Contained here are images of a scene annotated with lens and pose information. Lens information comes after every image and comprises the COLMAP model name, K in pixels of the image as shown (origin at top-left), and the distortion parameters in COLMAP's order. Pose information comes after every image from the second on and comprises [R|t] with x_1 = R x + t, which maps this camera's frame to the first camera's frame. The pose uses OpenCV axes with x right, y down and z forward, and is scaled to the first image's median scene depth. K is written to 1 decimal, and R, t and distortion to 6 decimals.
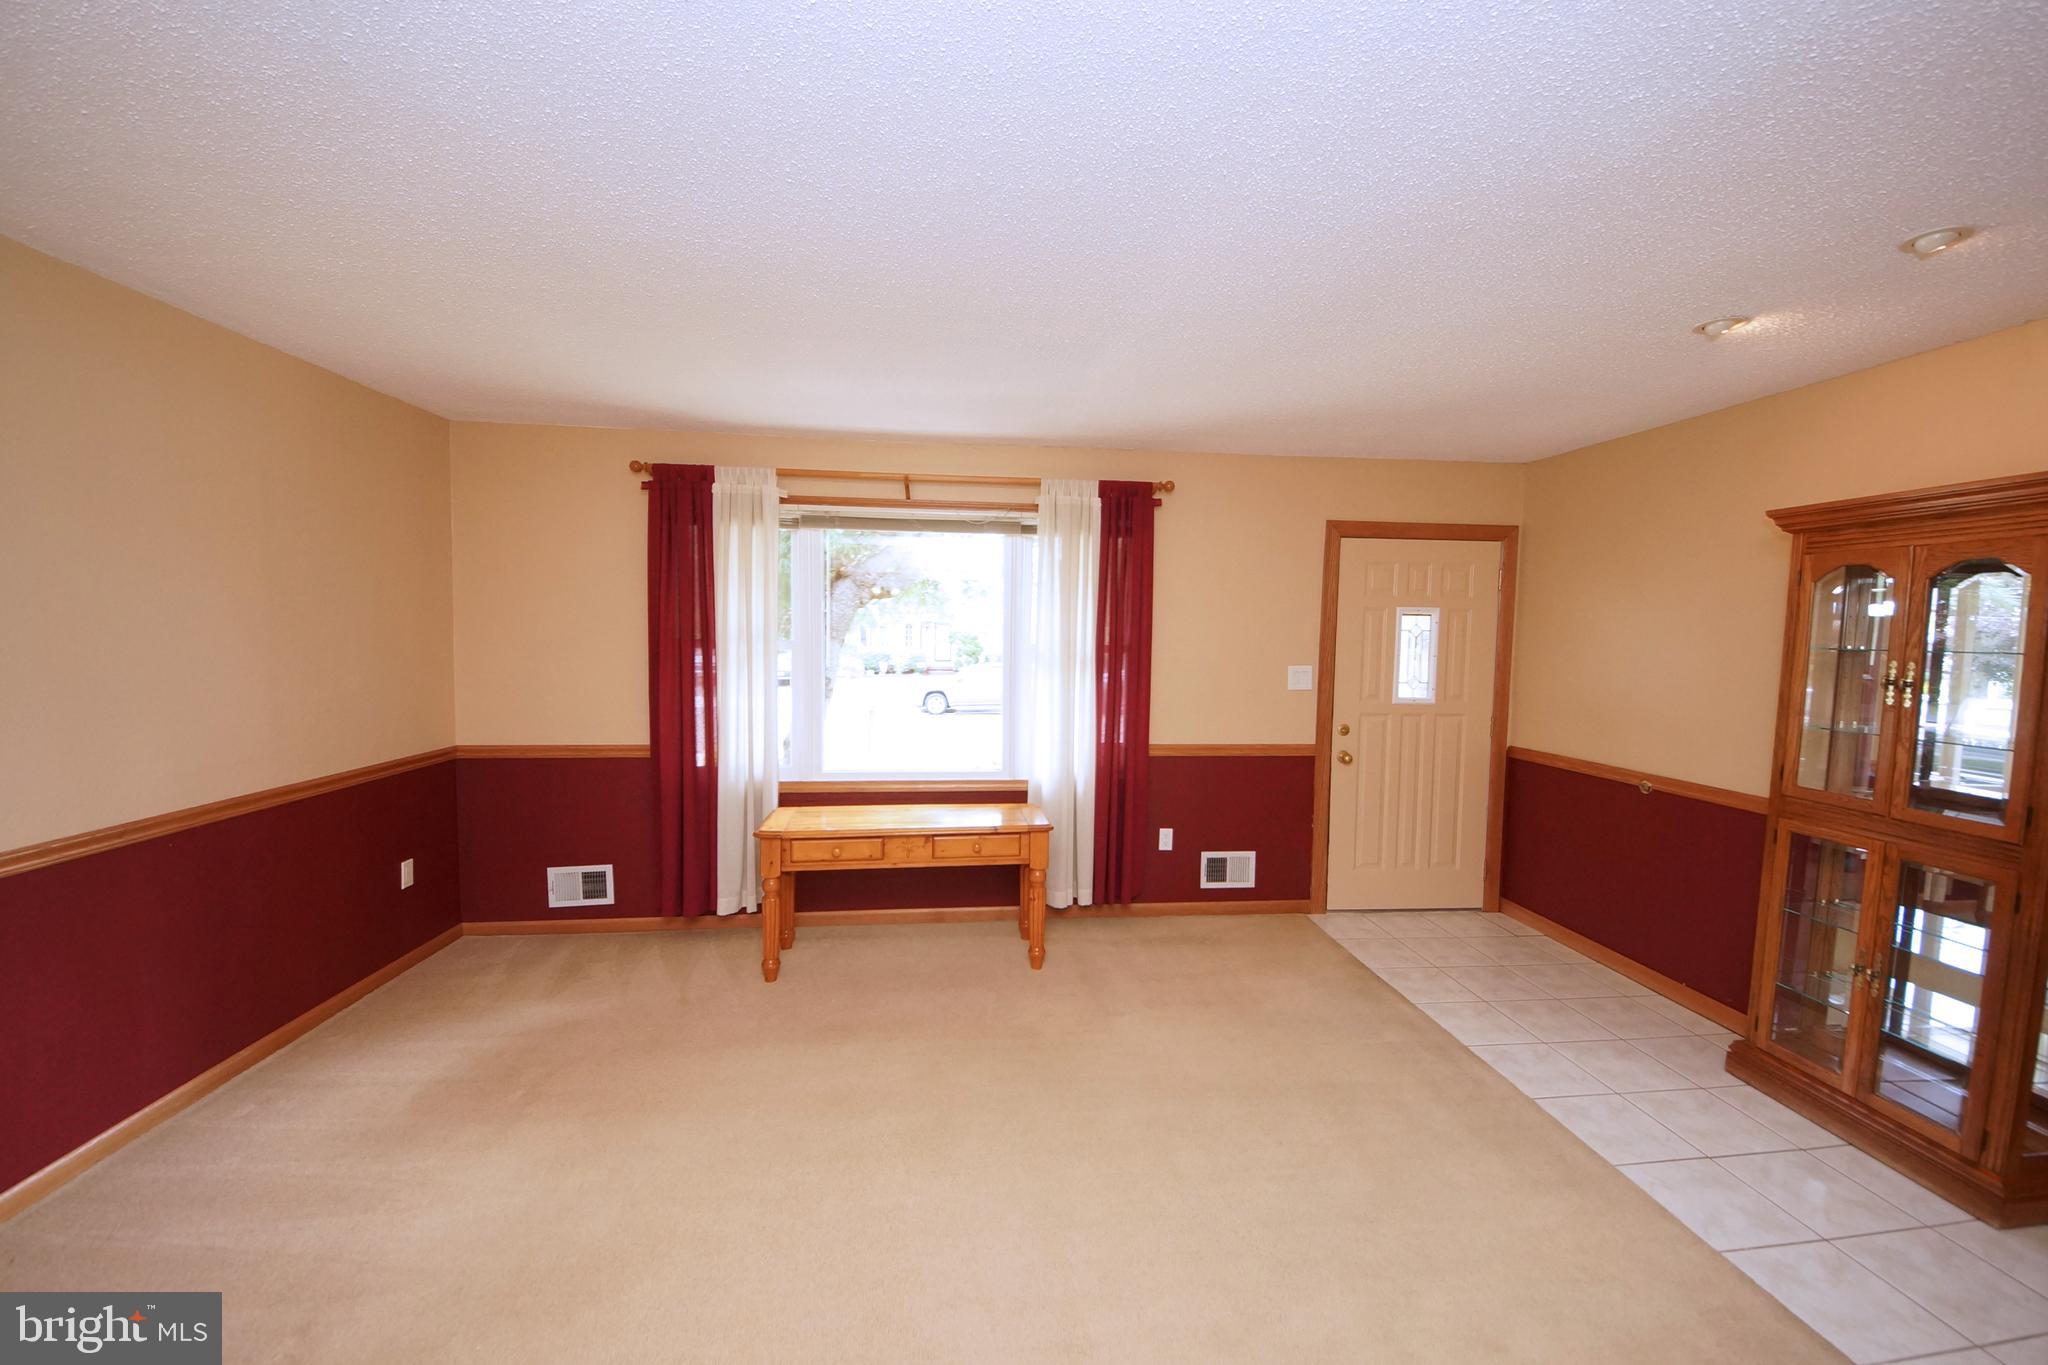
lens RADIAL K [[768.3, 0, 1038.7], [0, 768.3, 681.1], [0, 0, 1]] dist [0.020787, -0.000058]
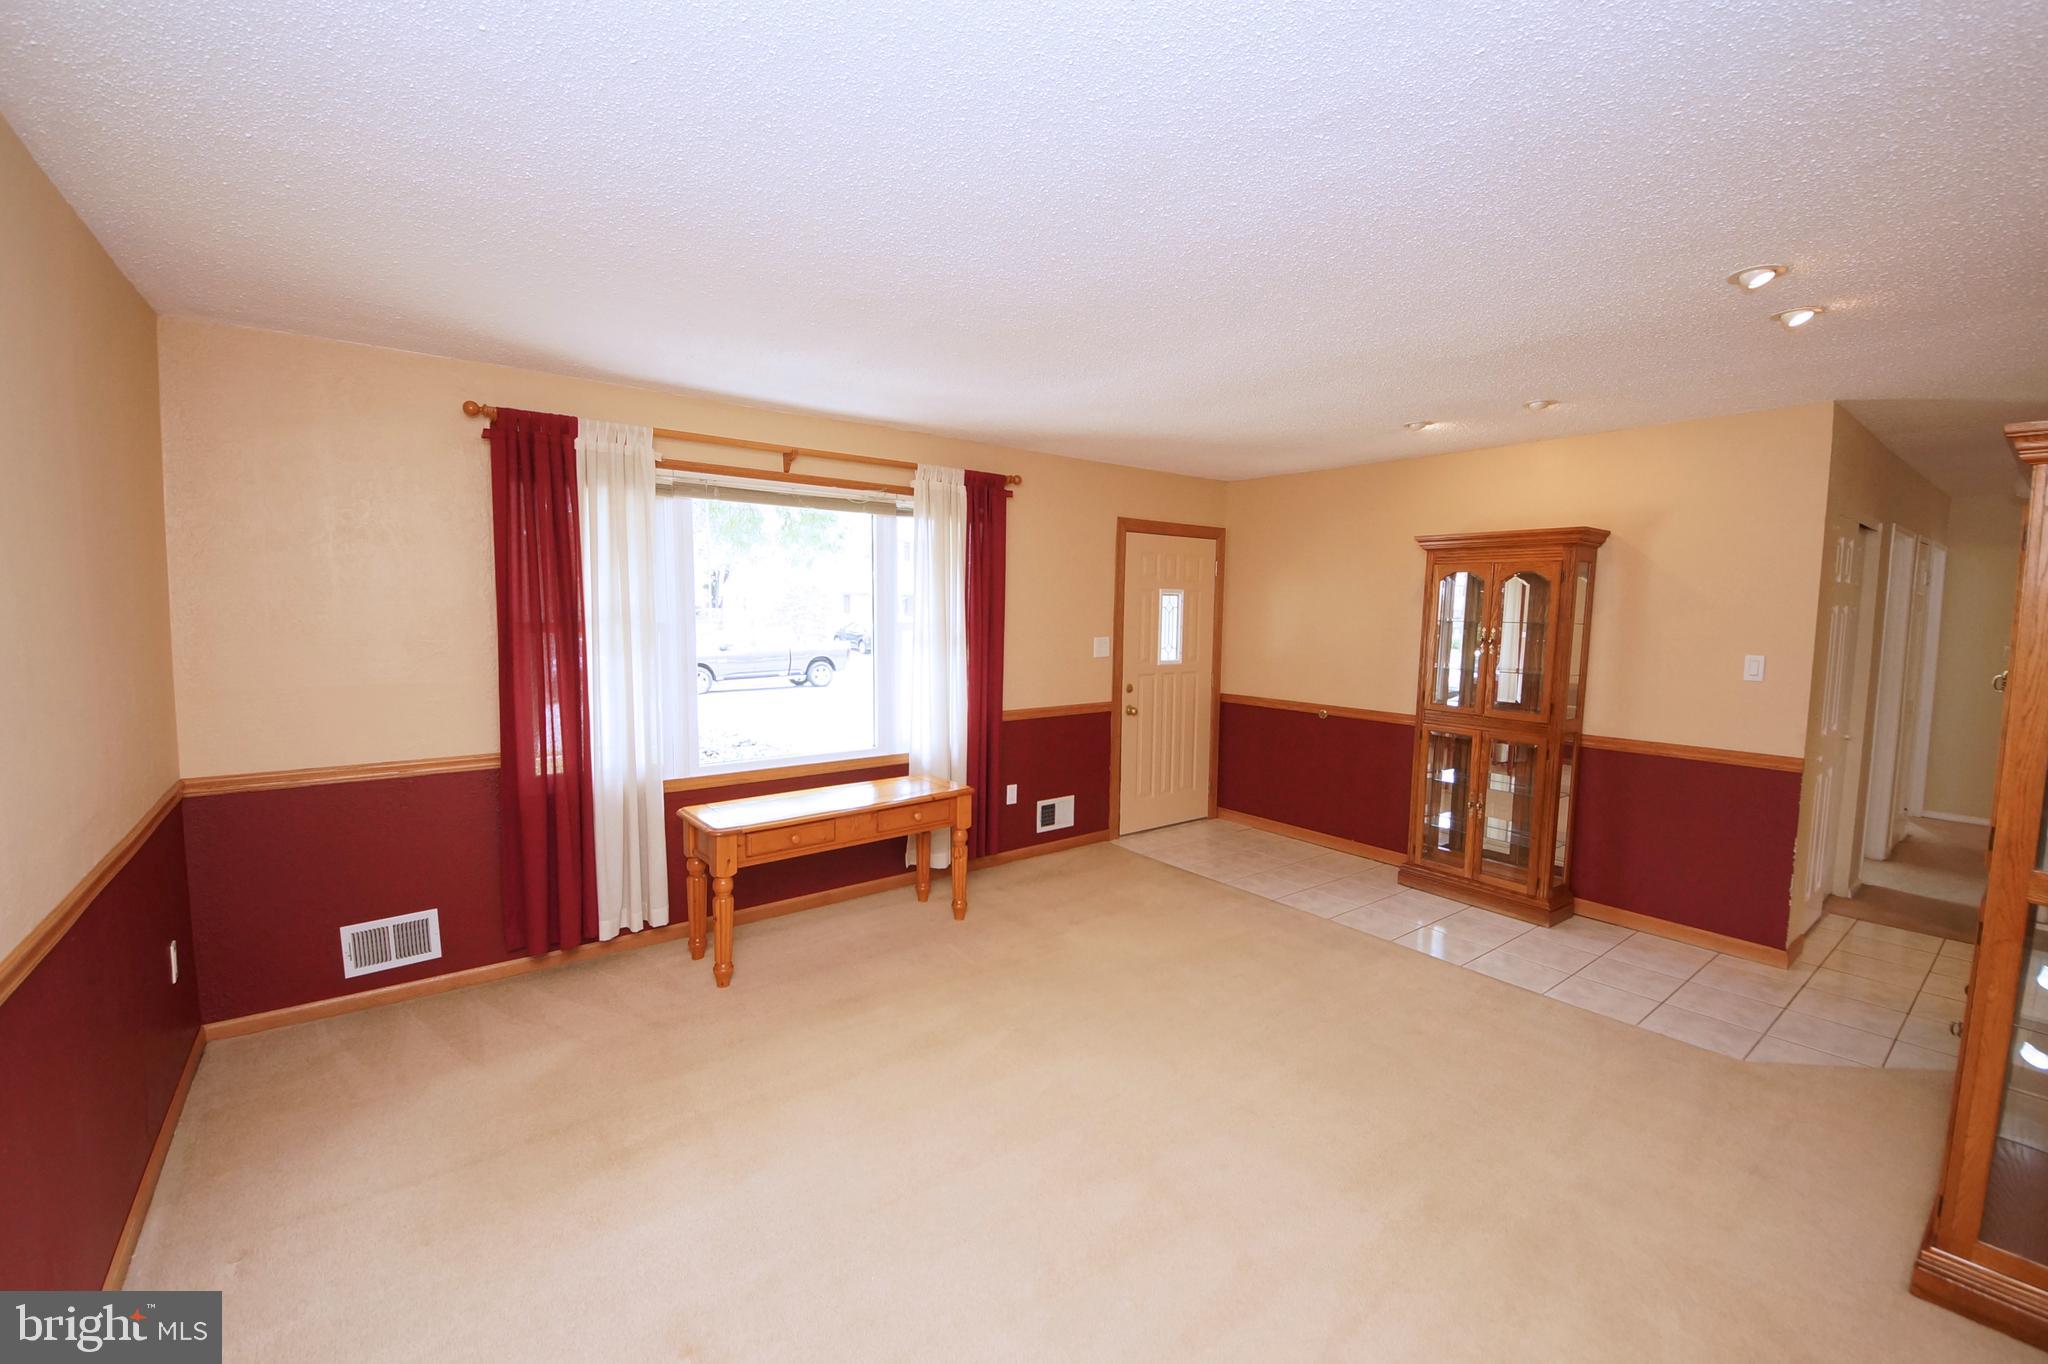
lens RADIAL K [[818.0, 0, 1024.0], [0, 818.0, 682.0], [0, 0, 1]] dist [0.012072, -0.000163]
pose [[0.851716, -0.052004, 0.521416, -0.464022], [0.033538, 0.998433, 0.044797, -0.012221], [-0.522929, -0.020667, 0.852126, -0.028483]]
